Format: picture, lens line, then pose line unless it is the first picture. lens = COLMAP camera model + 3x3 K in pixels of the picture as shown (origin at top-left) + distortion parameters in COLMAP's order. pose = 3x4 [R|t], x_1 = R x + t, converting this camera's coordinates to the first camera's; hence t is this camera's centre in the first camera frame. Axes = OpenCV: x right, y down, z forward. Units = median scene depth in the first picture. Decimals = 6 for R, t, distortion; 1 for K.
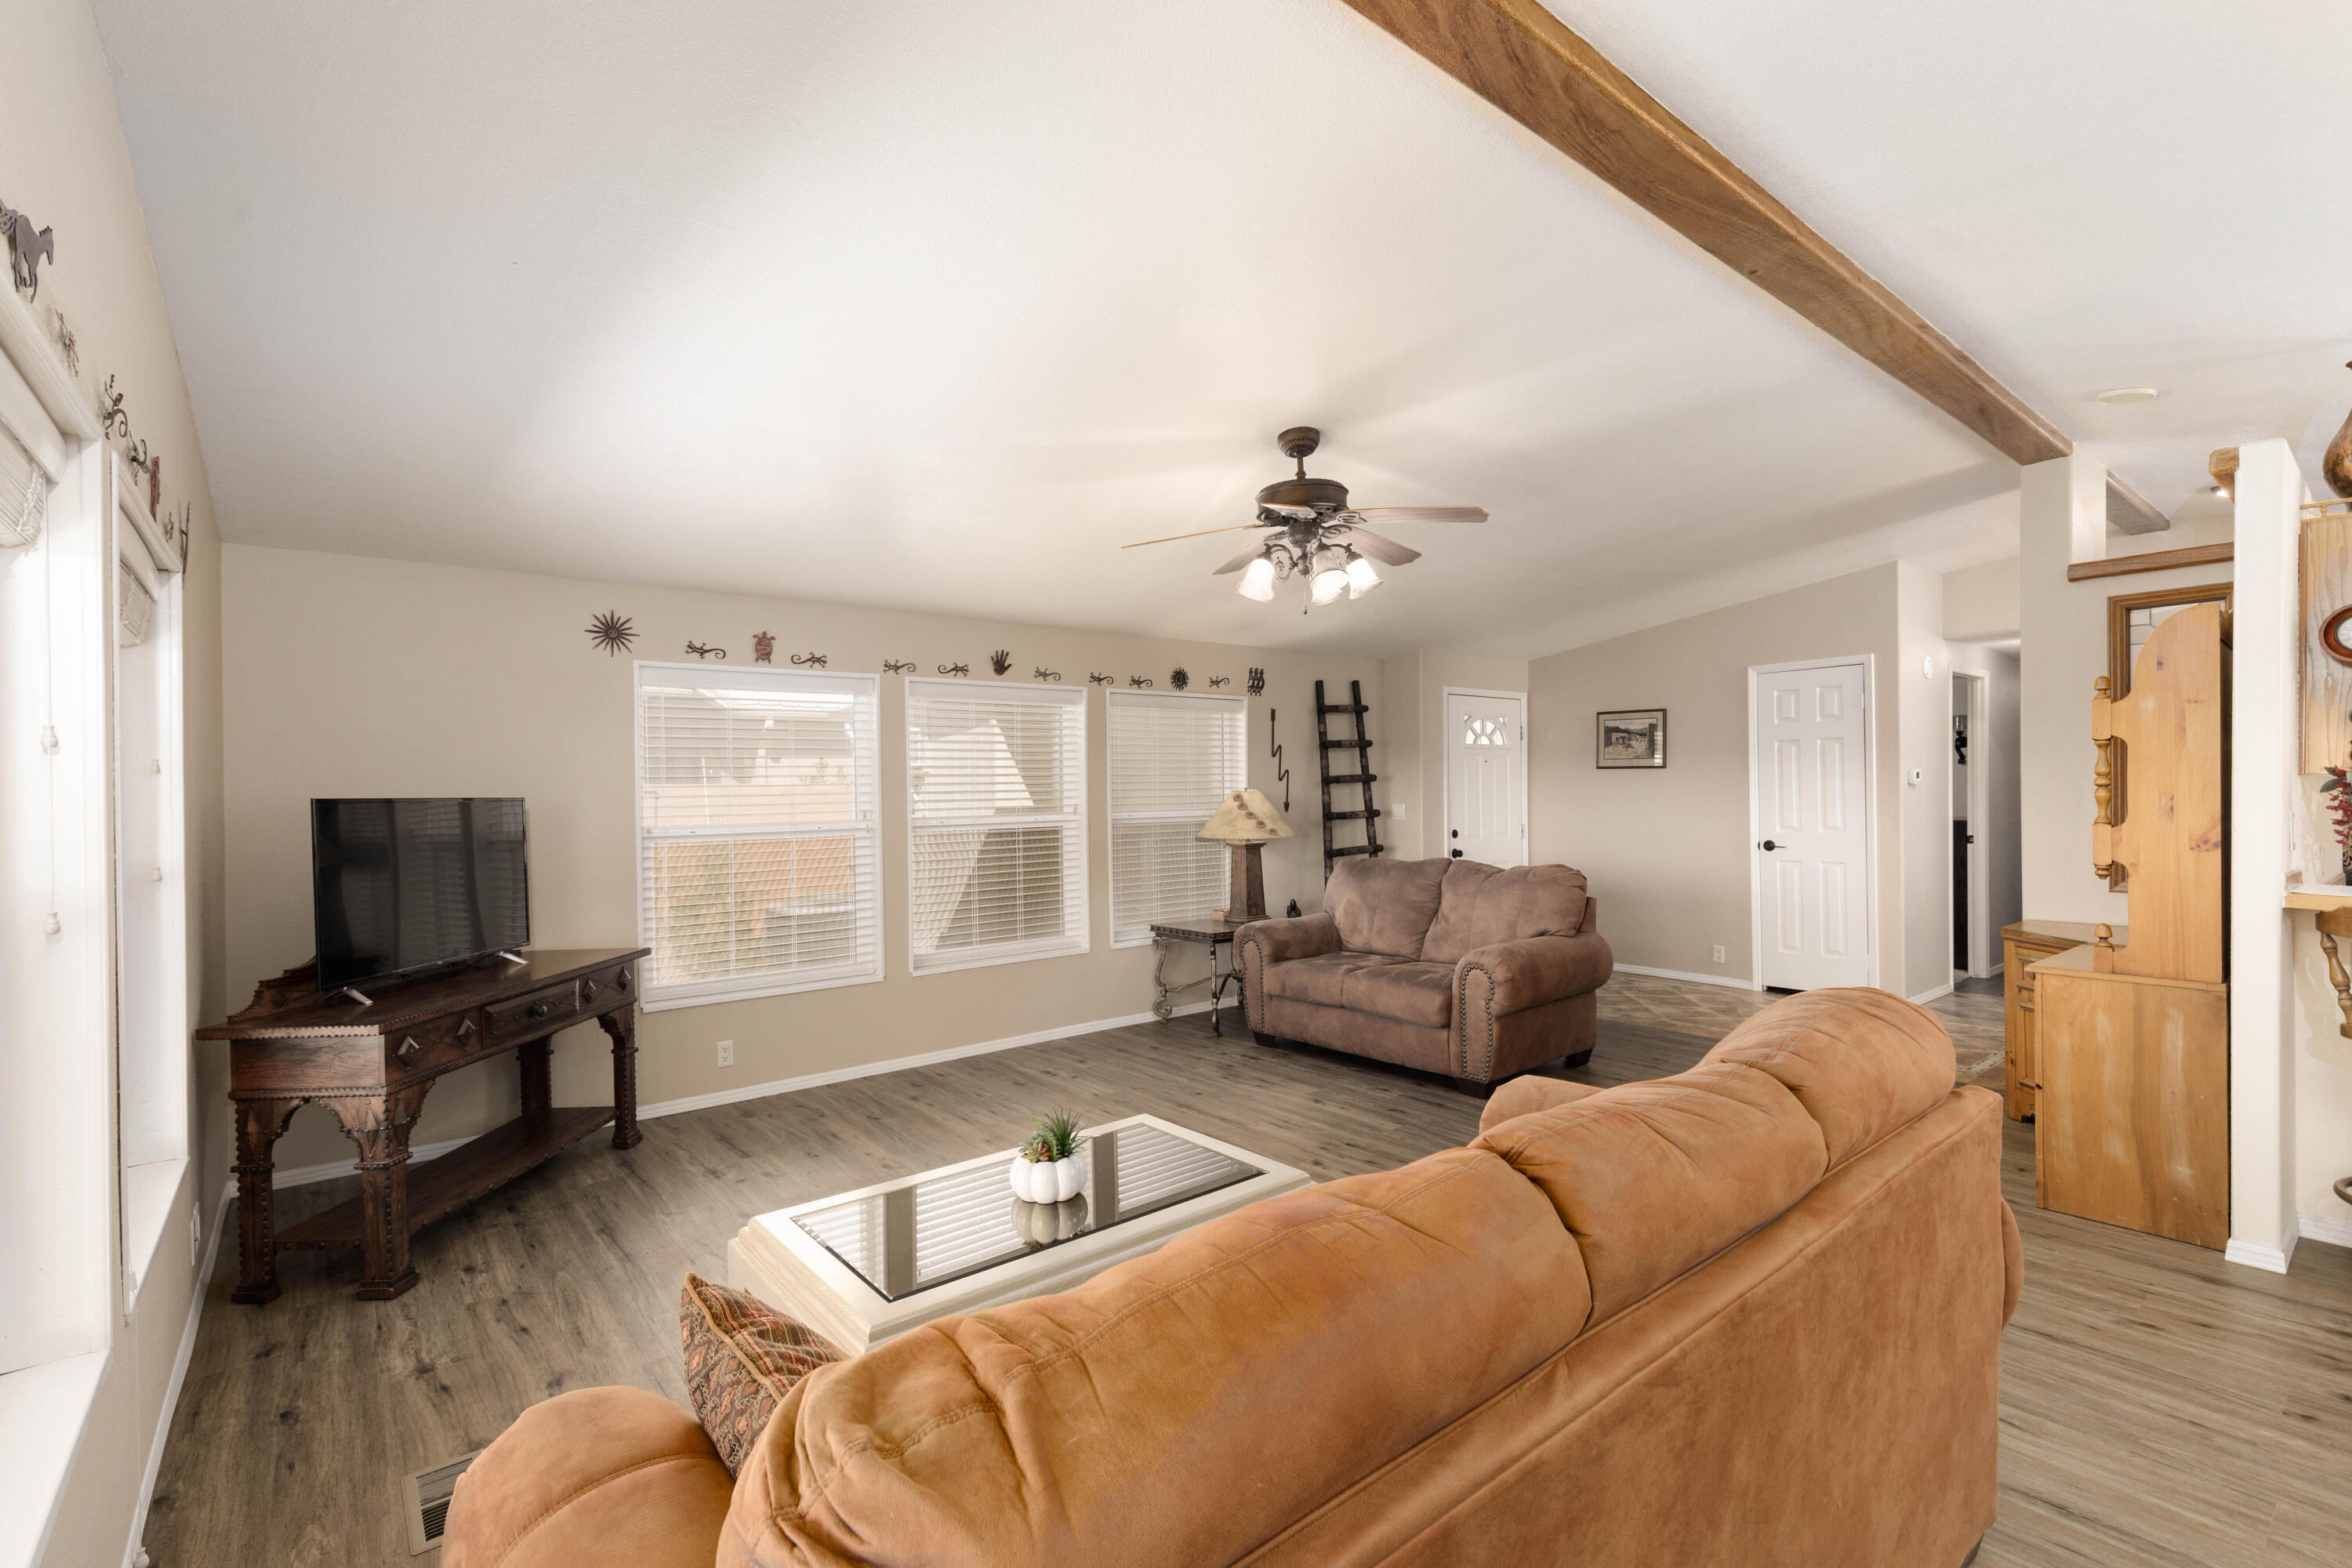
lens RADIAL K [[1050.9, 0, 1191.4], [0, 1050.9, 793.0], [0, 0, 1]] dist [0.001207, 0.000208]
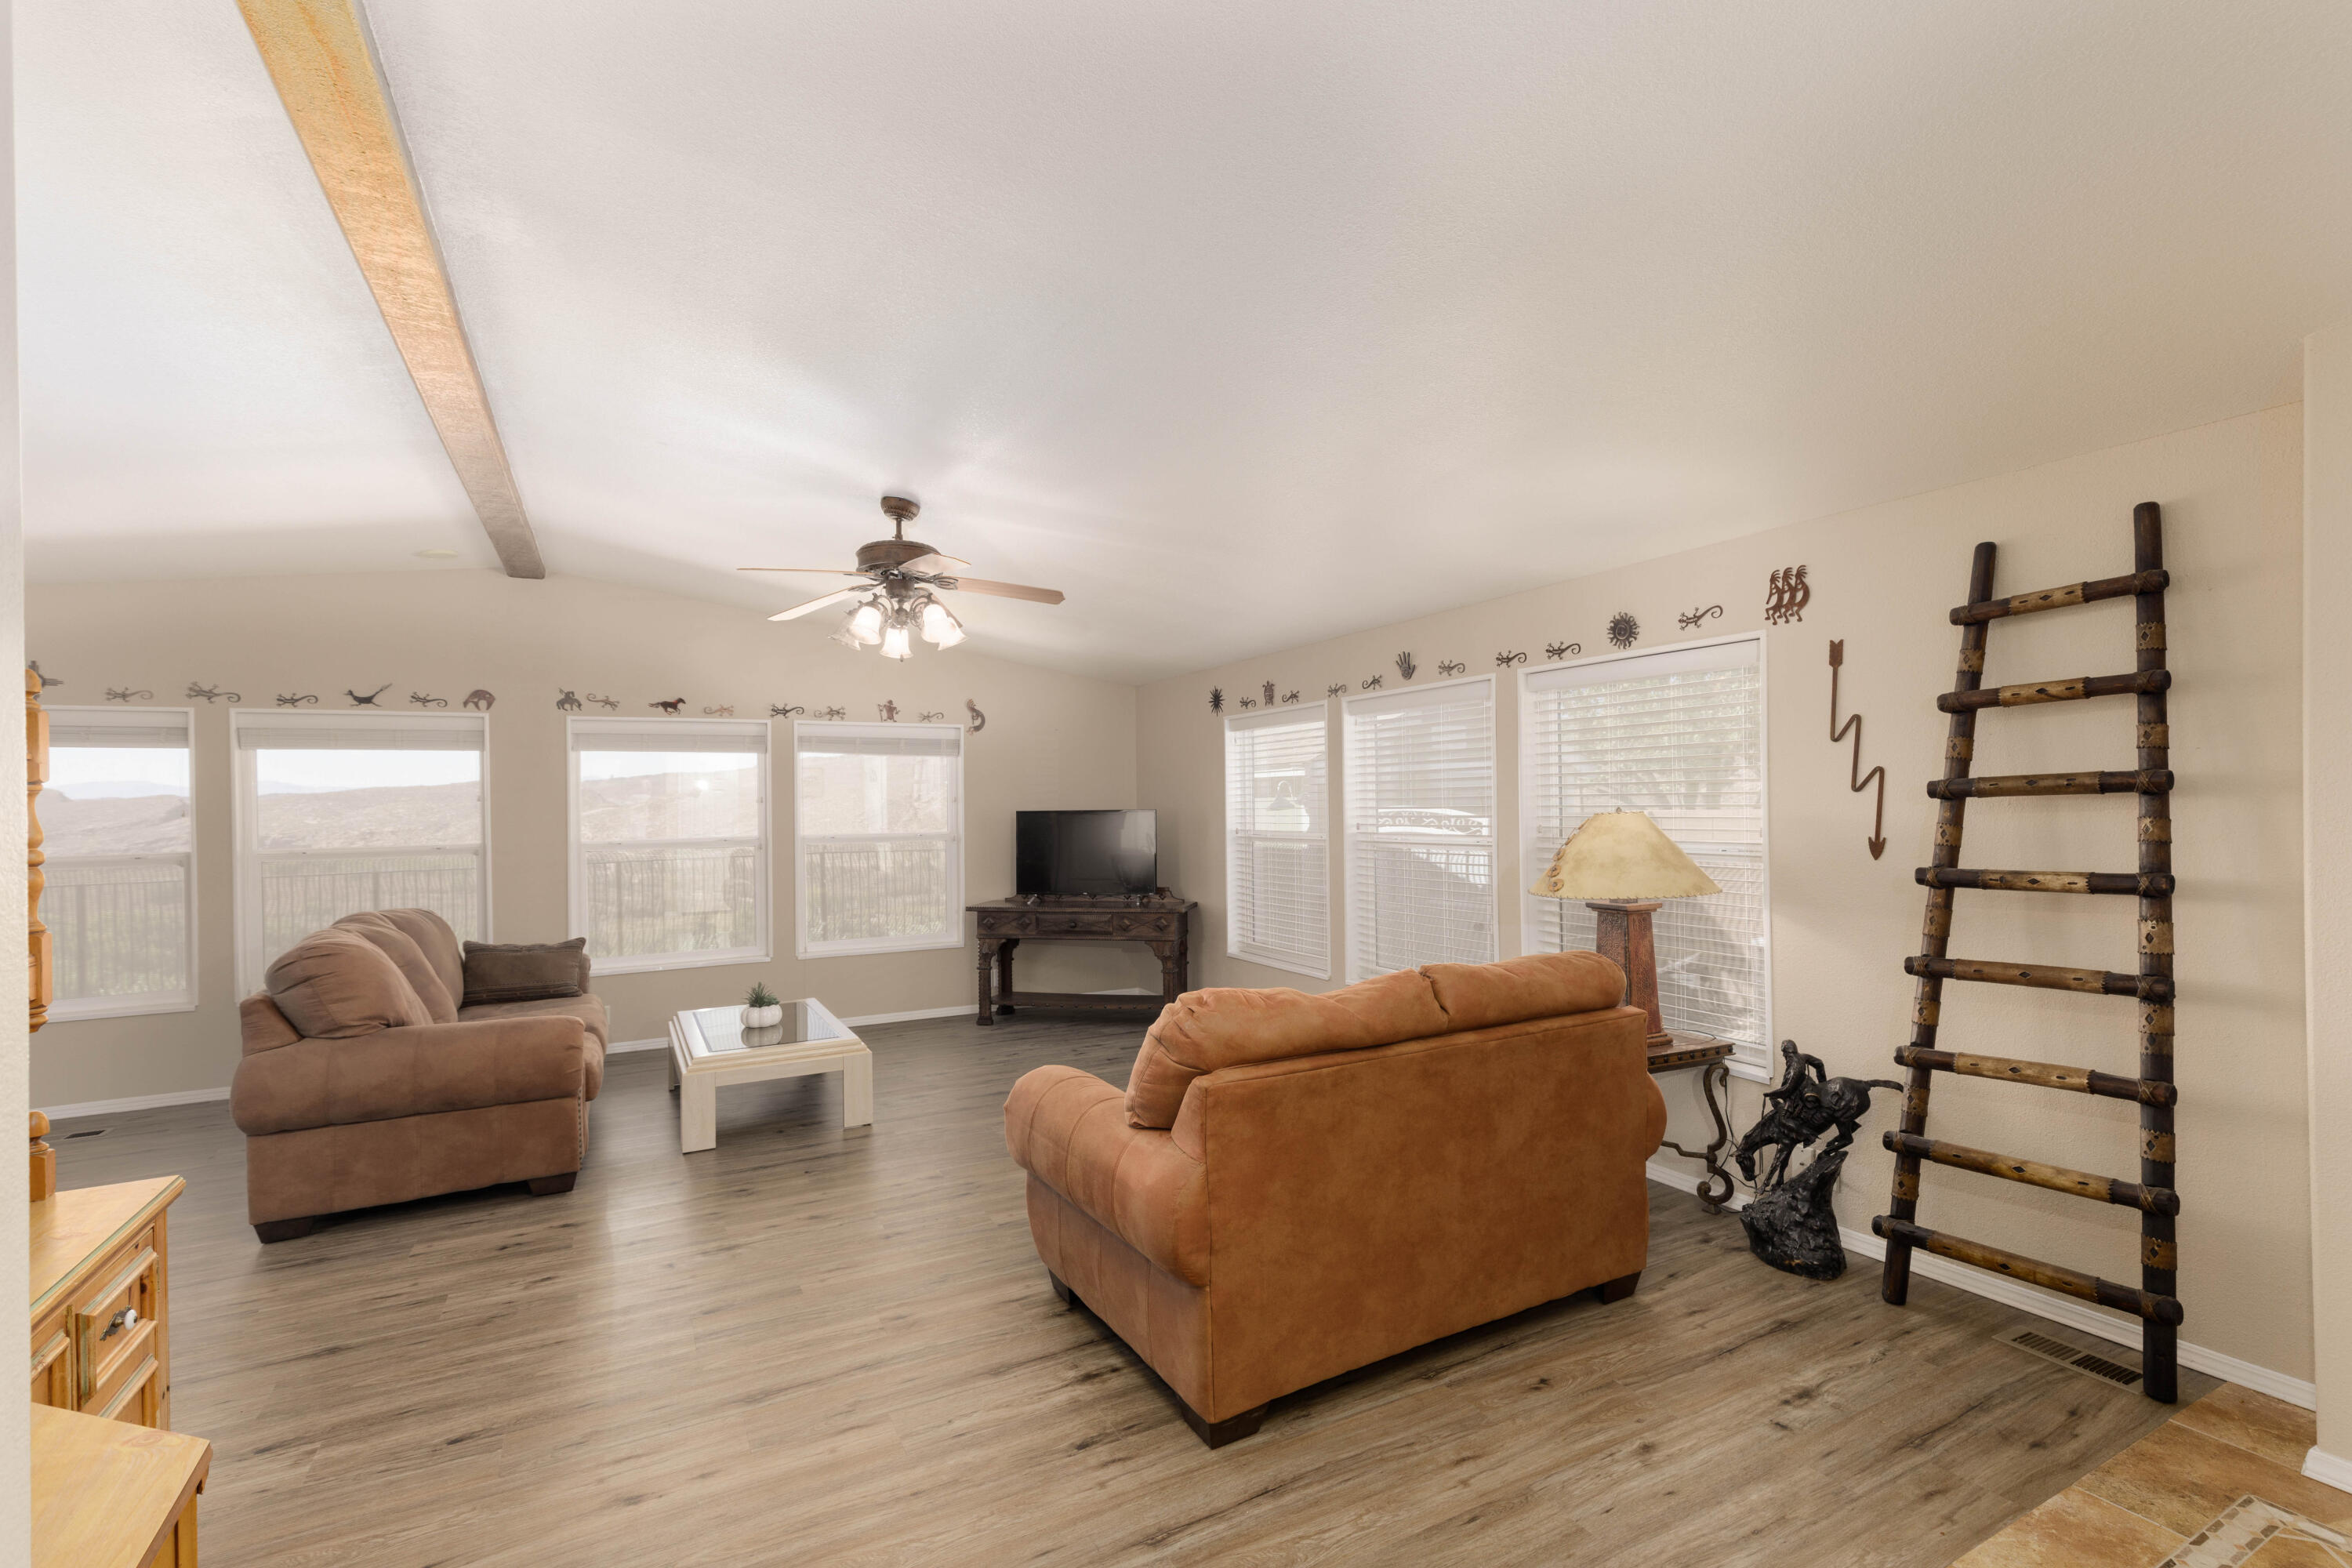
lens RADIAL K [[1050.9, 0, 1191.4], [0, 1050.9, 793.0], [0, 0, 1]] dist [0.001207, 0.000208]
pose [[-0.194235, 0.008691, -0.980917, 0.853533], [0.016703, 0.999845, 0.005551, -0.026077], [0.980813, -0.015306, -0.194350, 1.139916]]
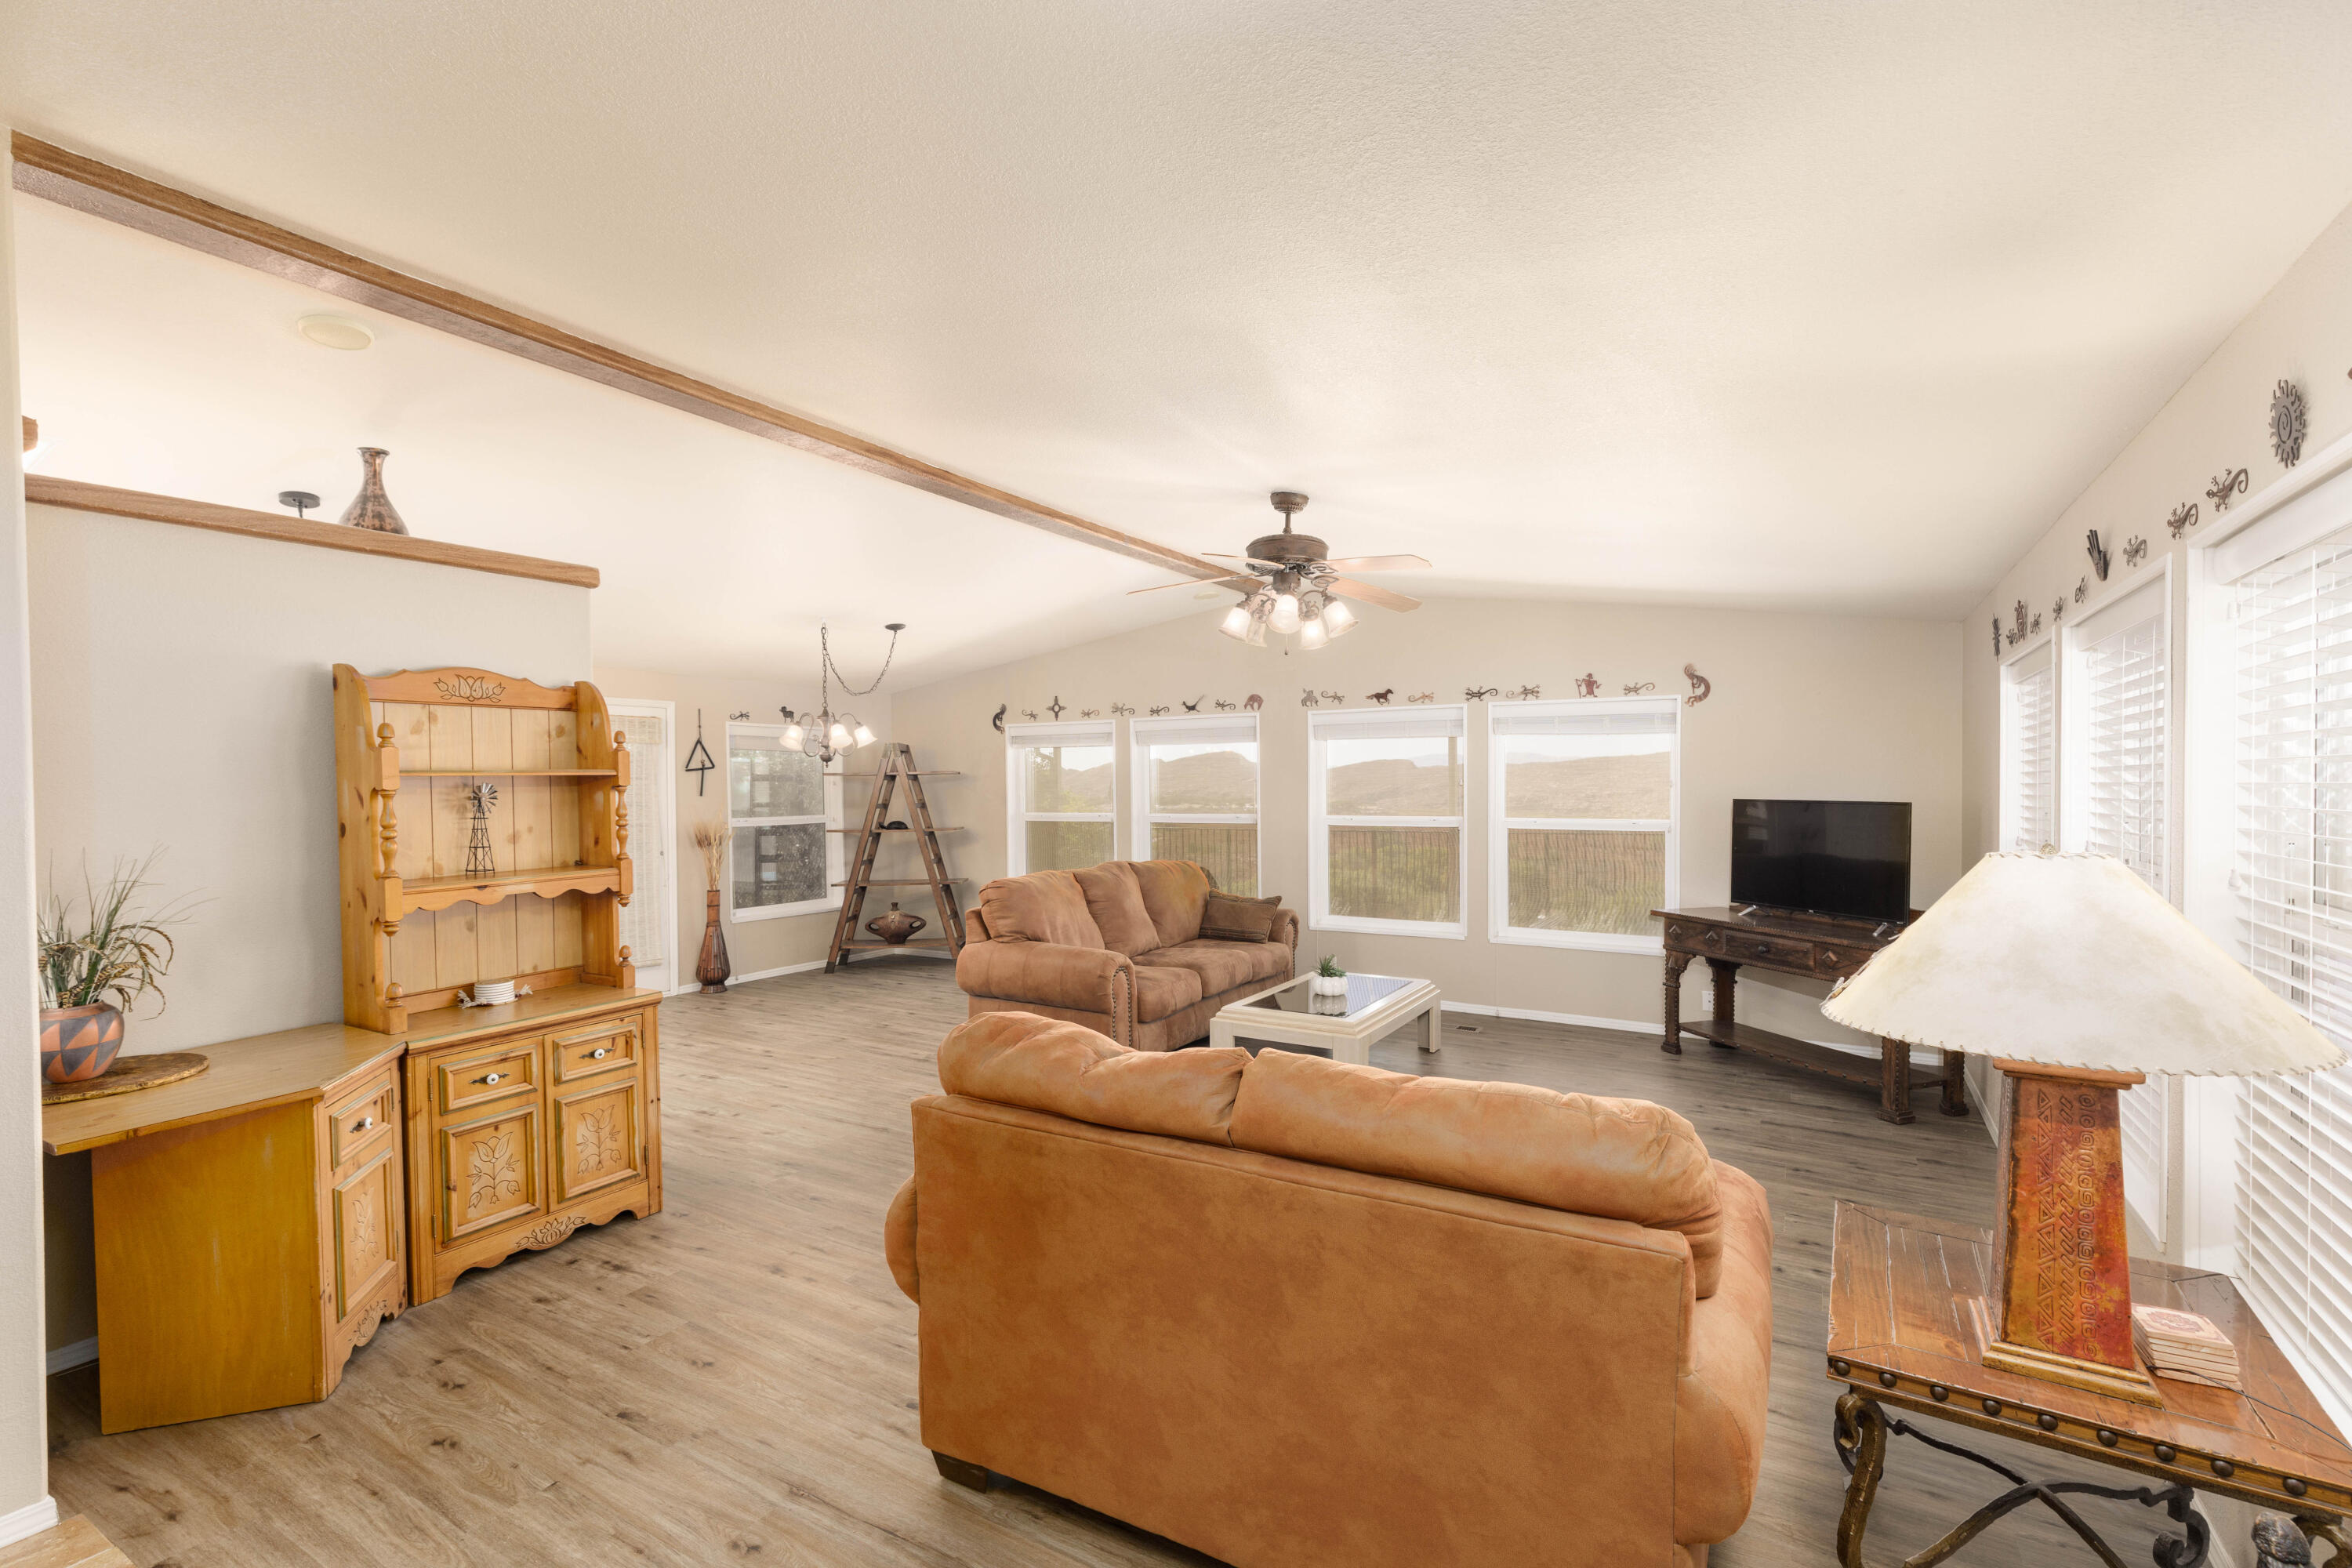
lens RADIAL K [[1050.9, 0, 1191.4], [0, 1050.9, 793.0], [0, 0, 1]] dist [0.001207, 0.000208]
pose [[-0.942303, 0.023936, -0.333905, 0.436535], [0.019679, 0.999676, 0.016126, -0.033771], [0.334183, 0.008625, -0.942469, 1.520943]]
